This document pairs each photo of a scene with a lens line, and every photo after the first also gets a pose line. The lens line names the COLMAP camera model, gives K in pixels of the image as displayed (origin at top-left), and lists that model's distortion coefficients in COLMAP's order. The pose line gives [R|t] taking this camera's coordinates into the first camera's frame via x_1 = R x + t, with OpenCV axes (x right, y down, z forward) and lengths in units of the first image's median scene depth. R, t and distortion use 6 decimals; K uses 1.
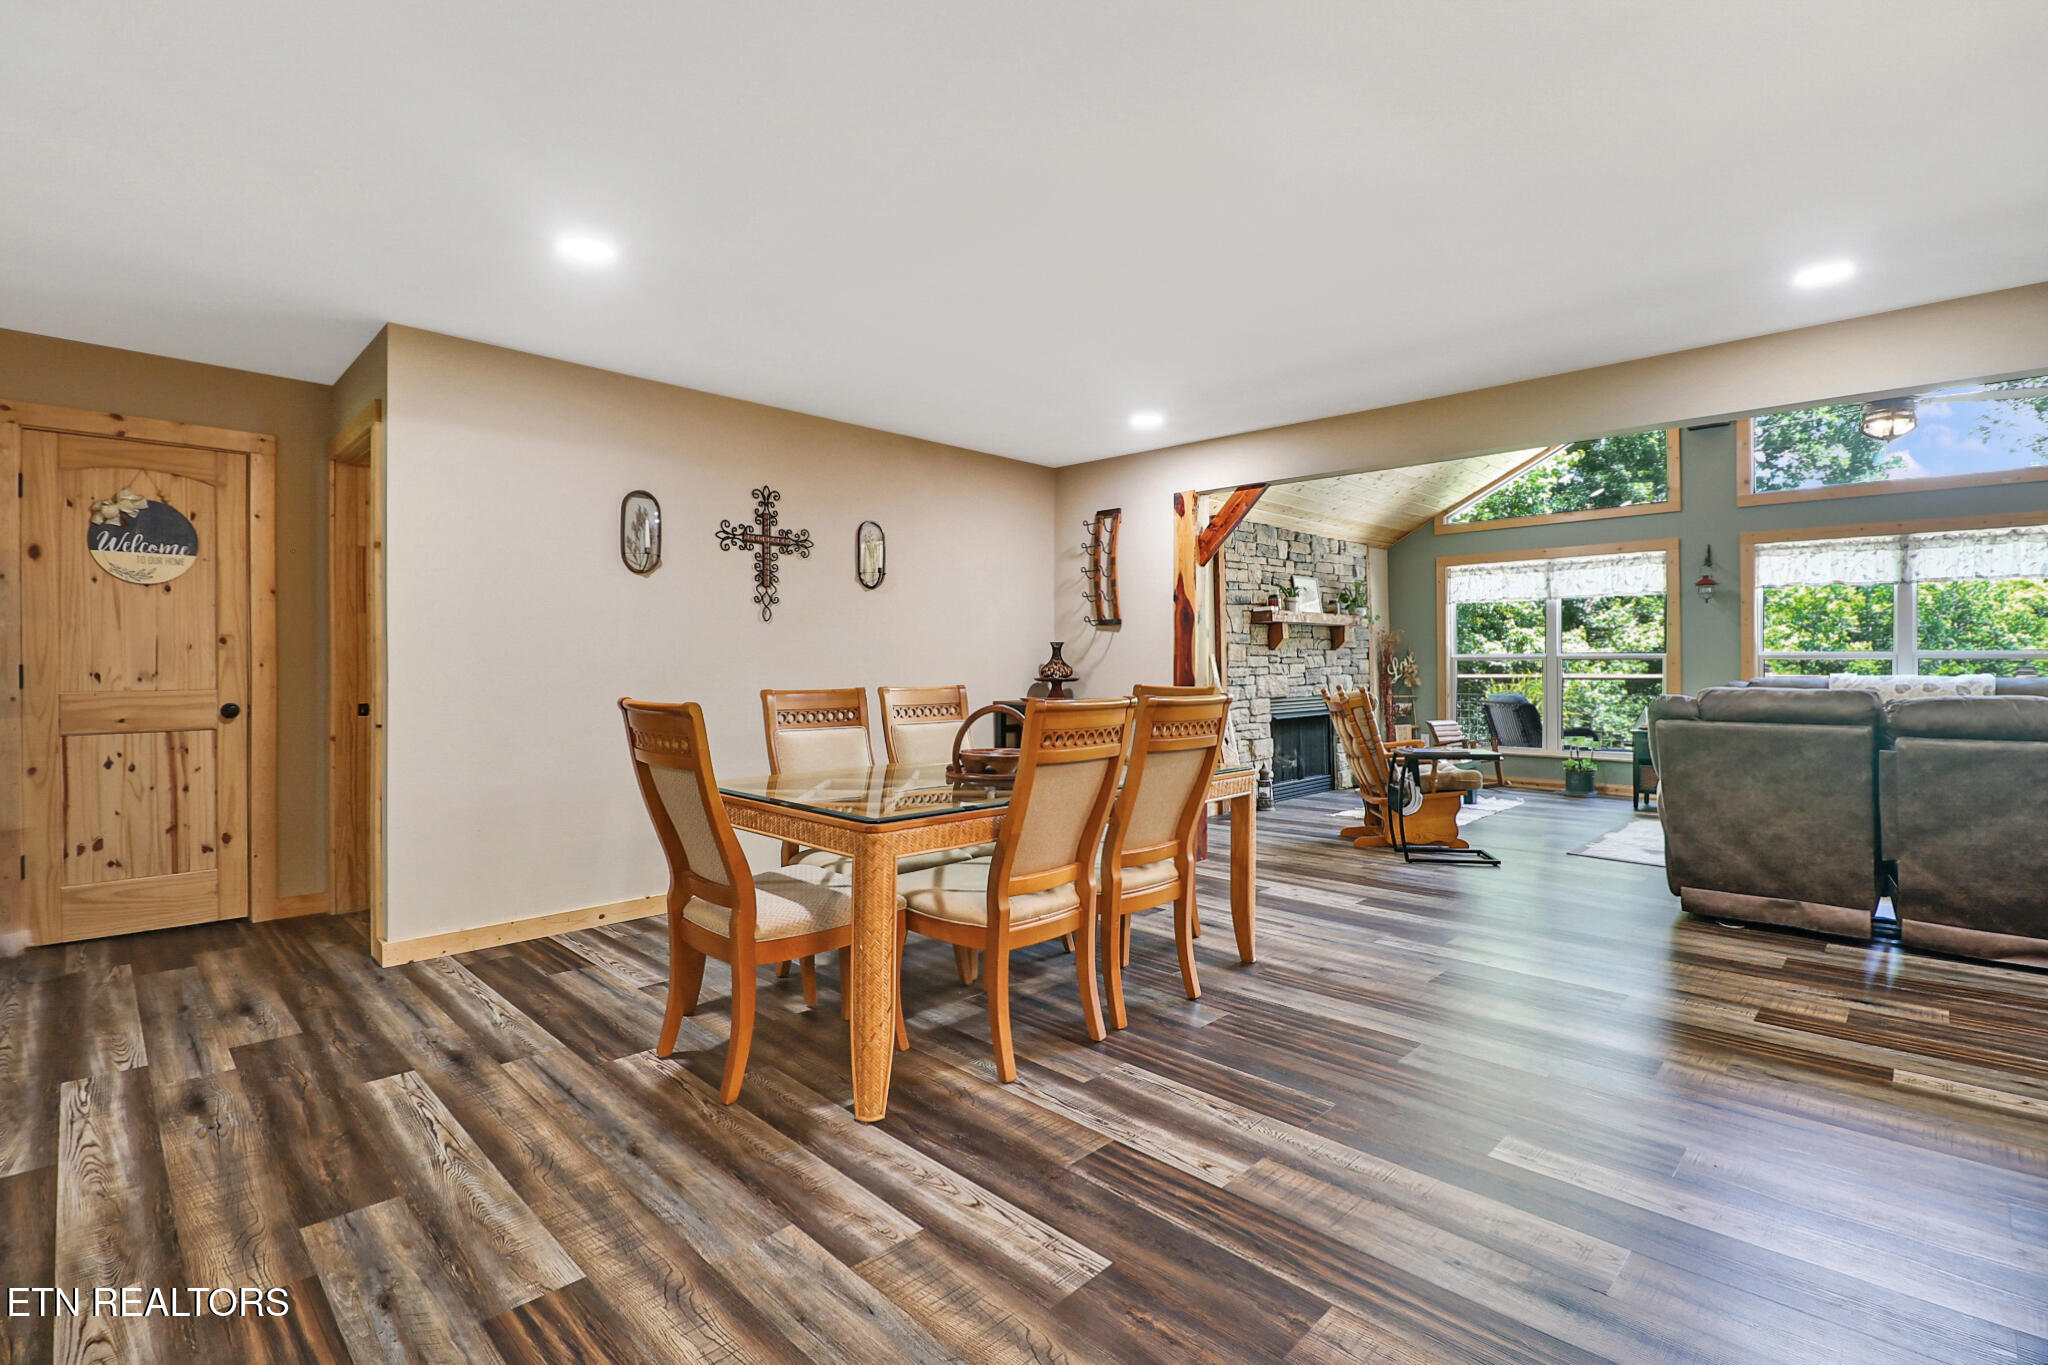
lens RADIAL K [[937.3, 0, 1011.0], [0, 937.3, 675.3], [0, 0, 1]] dist [-0.012232, -0.005210]
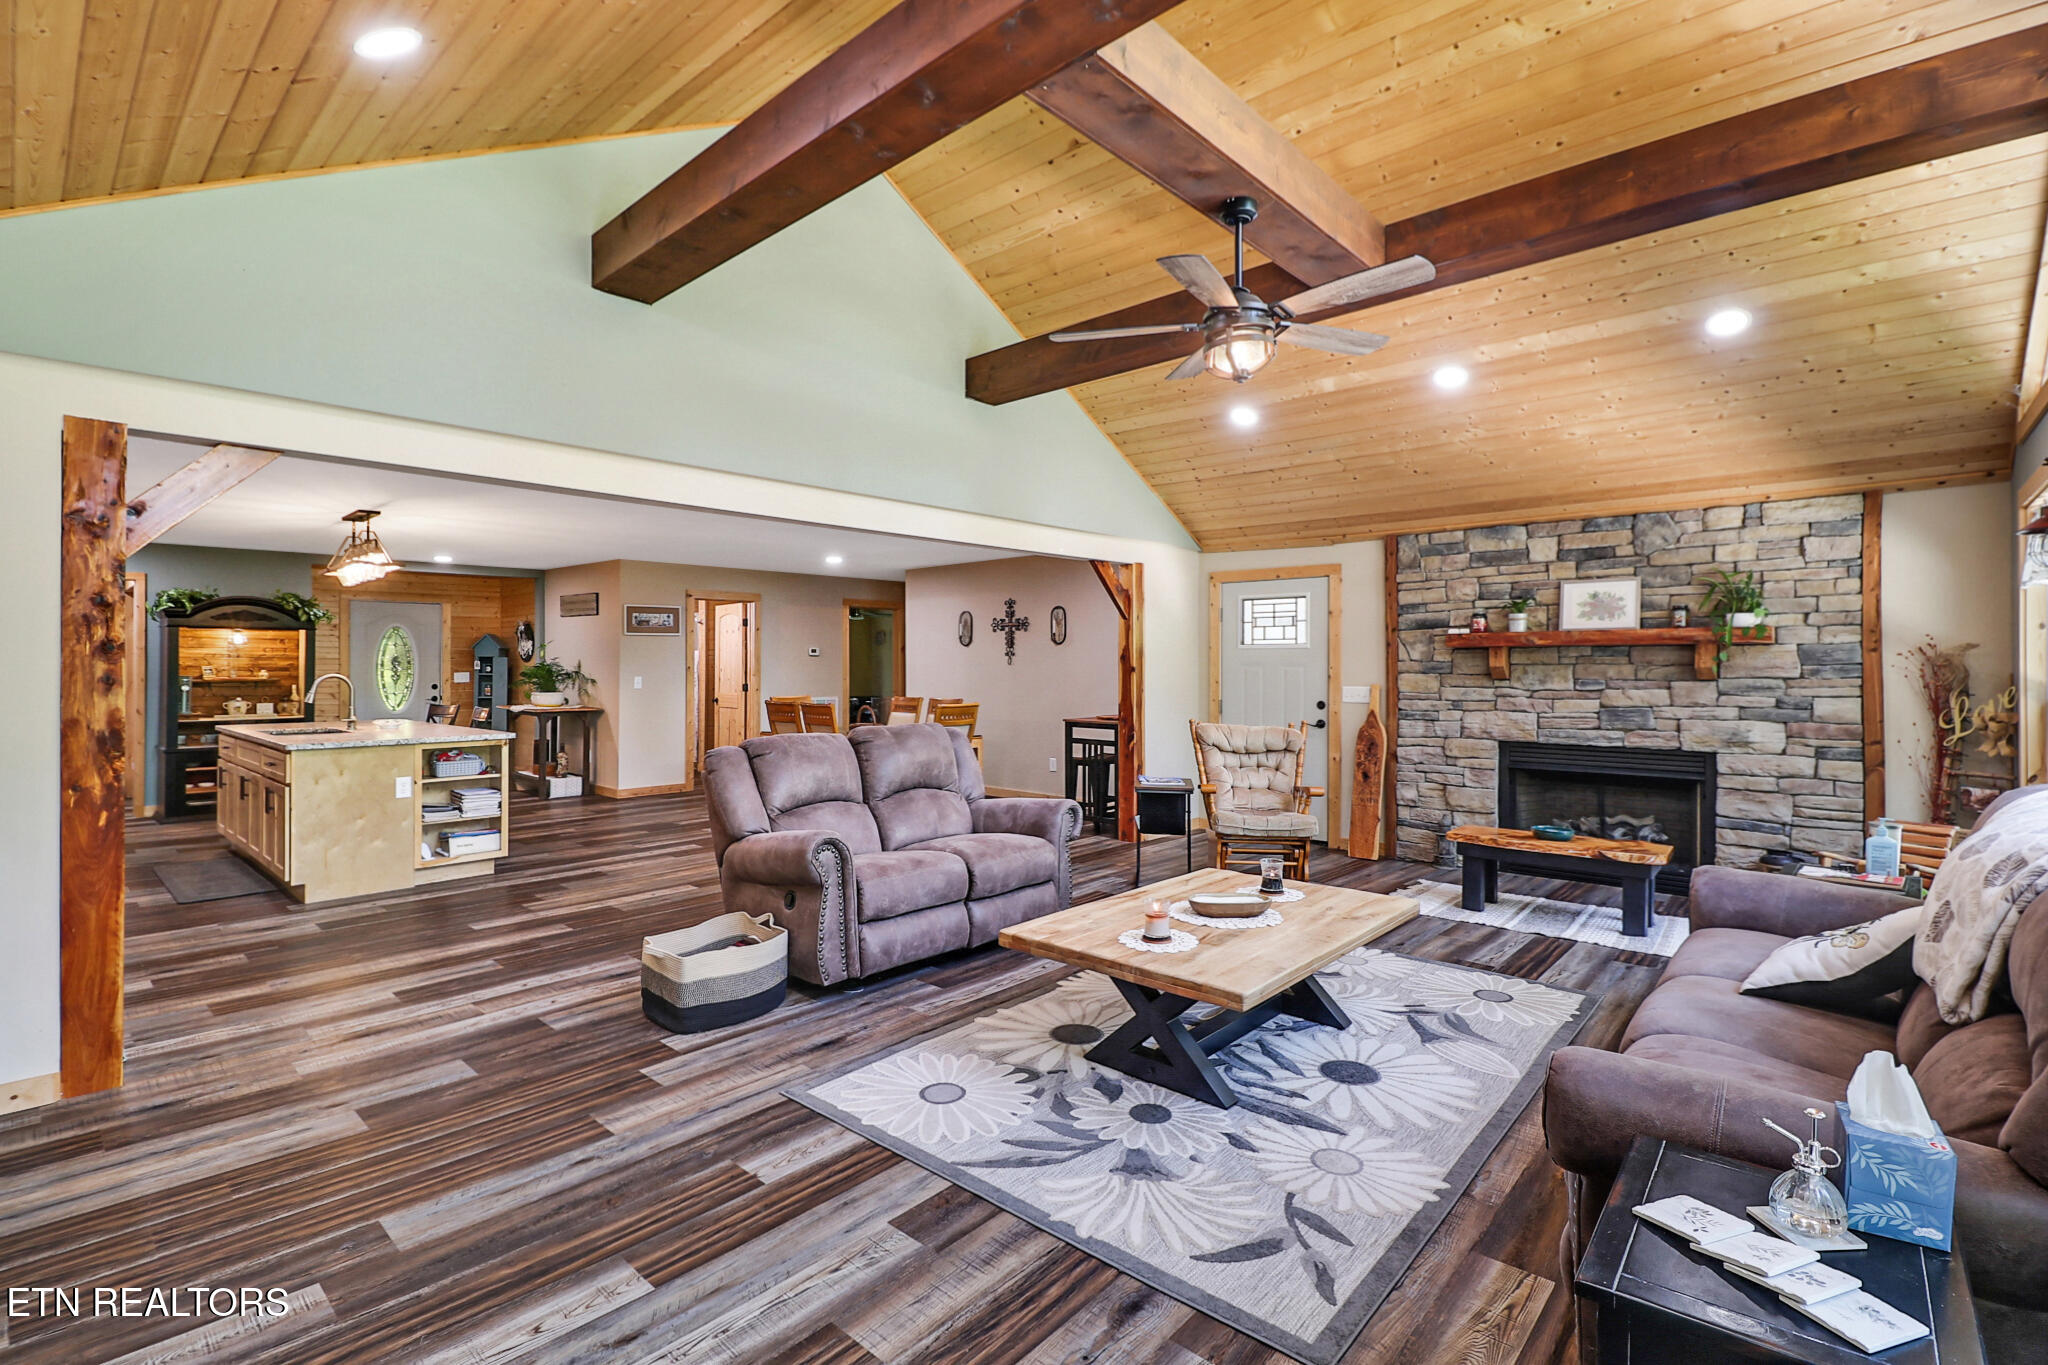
lens RADIAL K [[937.3, 0, 1004.0], [0, 937.3, 650.0], [0, 0, 1]] dist [-0.012232, -0.005210]
pose [[0.036599, -0.013532, -0.999238, 1.087362], [-0.012669, 0.999822, -0.014004, -0.037228], [0.999250, 0.013171, 0.036421, 0.558738]]
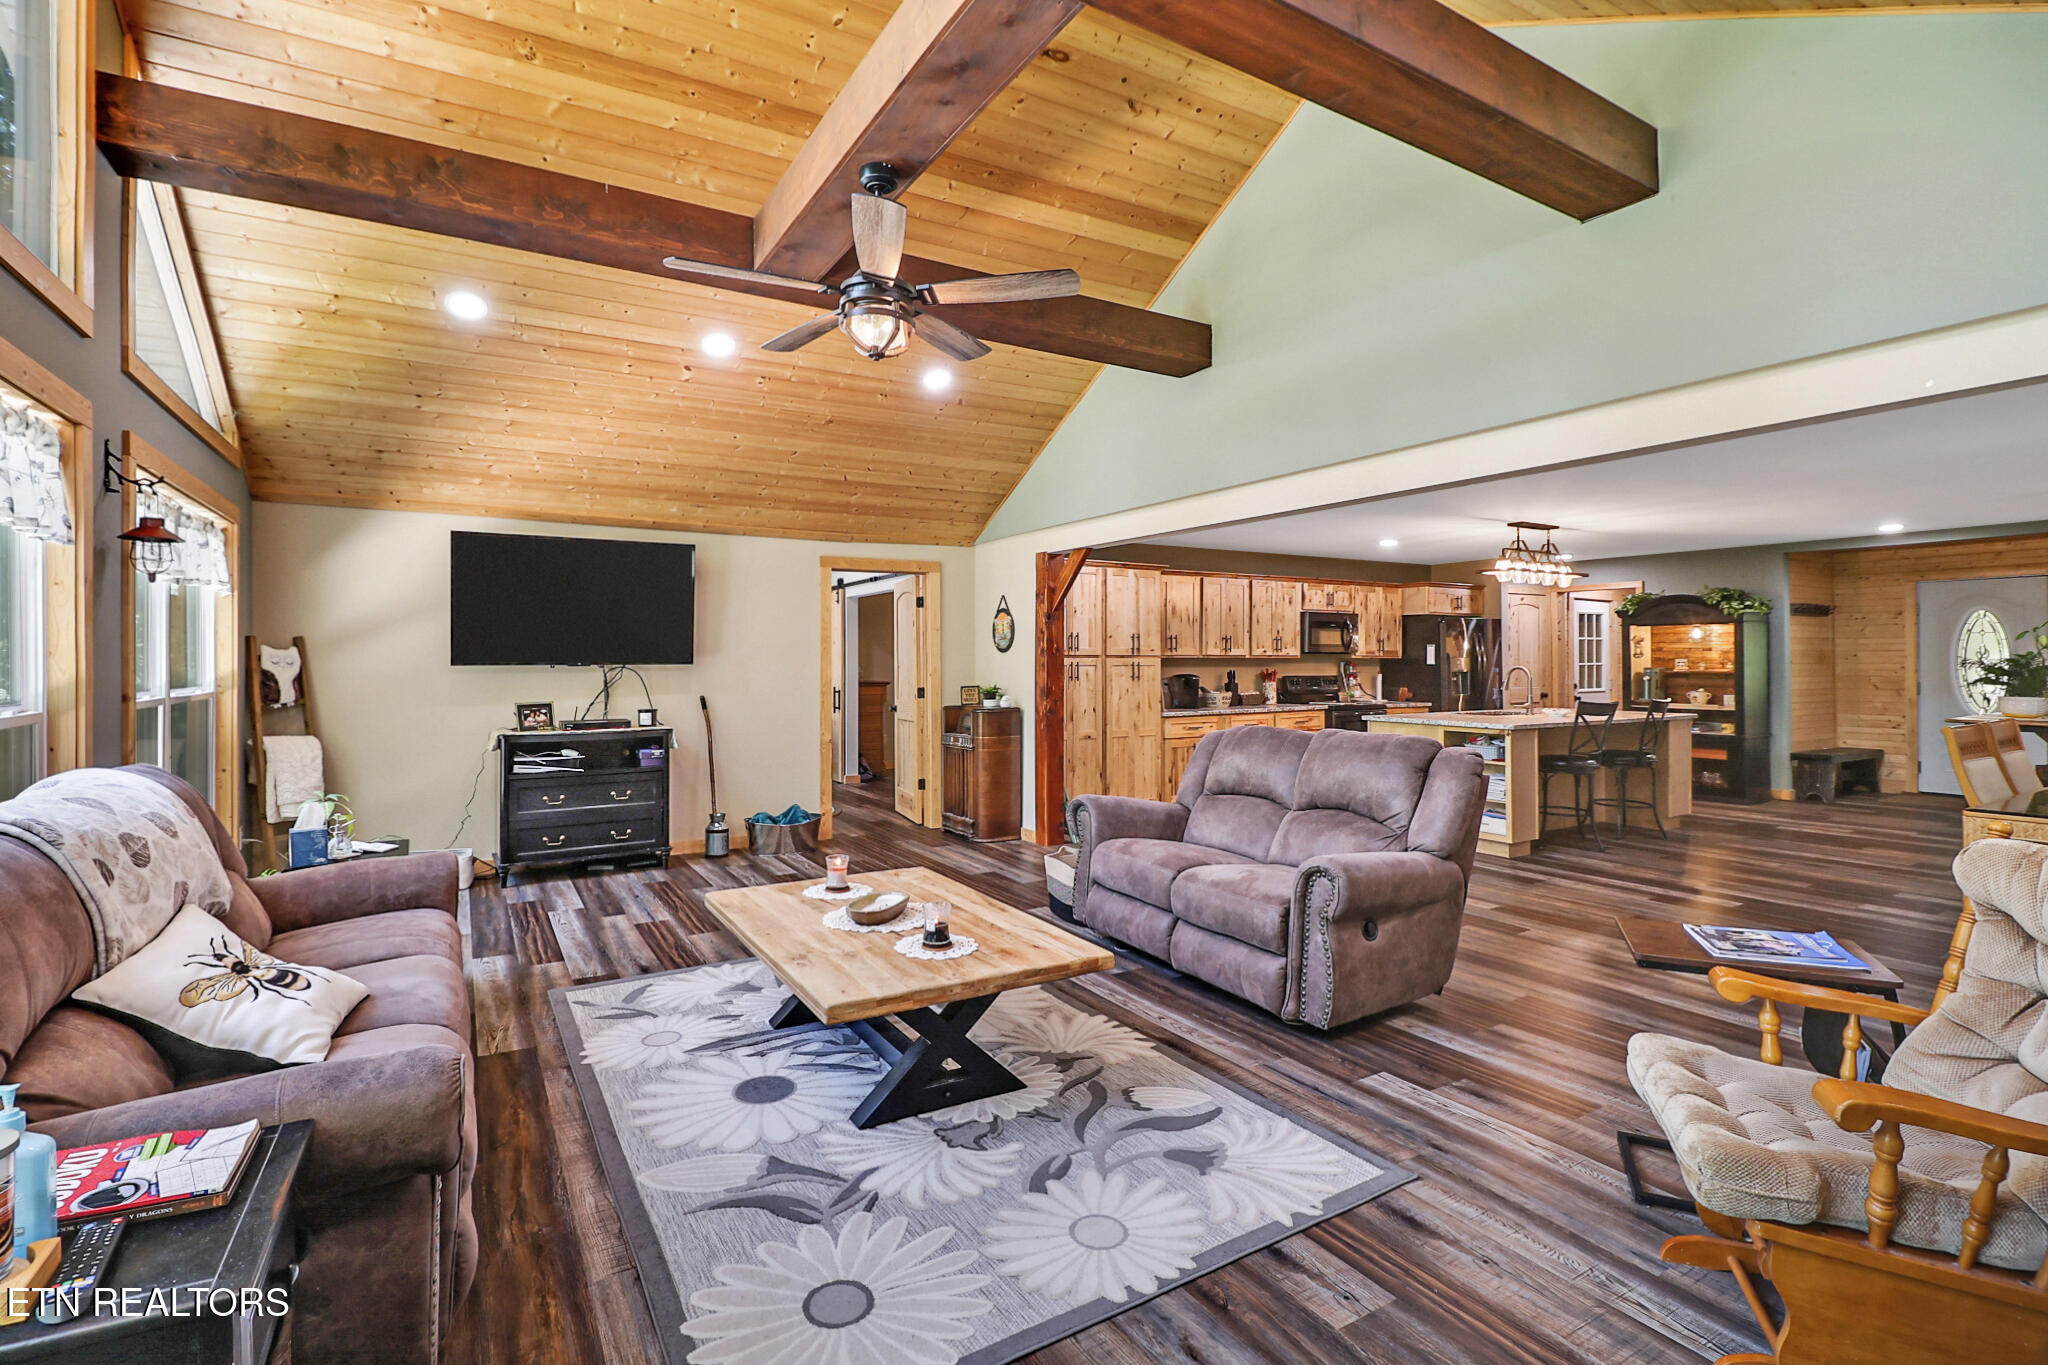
lens RADIAL K [[937.3, 0, 1006.4], [0, 937.3, 666.2], [0, 0, 1]] dist [-0.012232, -0.005210]
pose [[-0.966882, 0.004561, 0.255183, 0.487364], [0.009107, 0.999820, 0.016635, -0.040090], [-0.255061, 0.018408, -0.966750, 1.070139]]
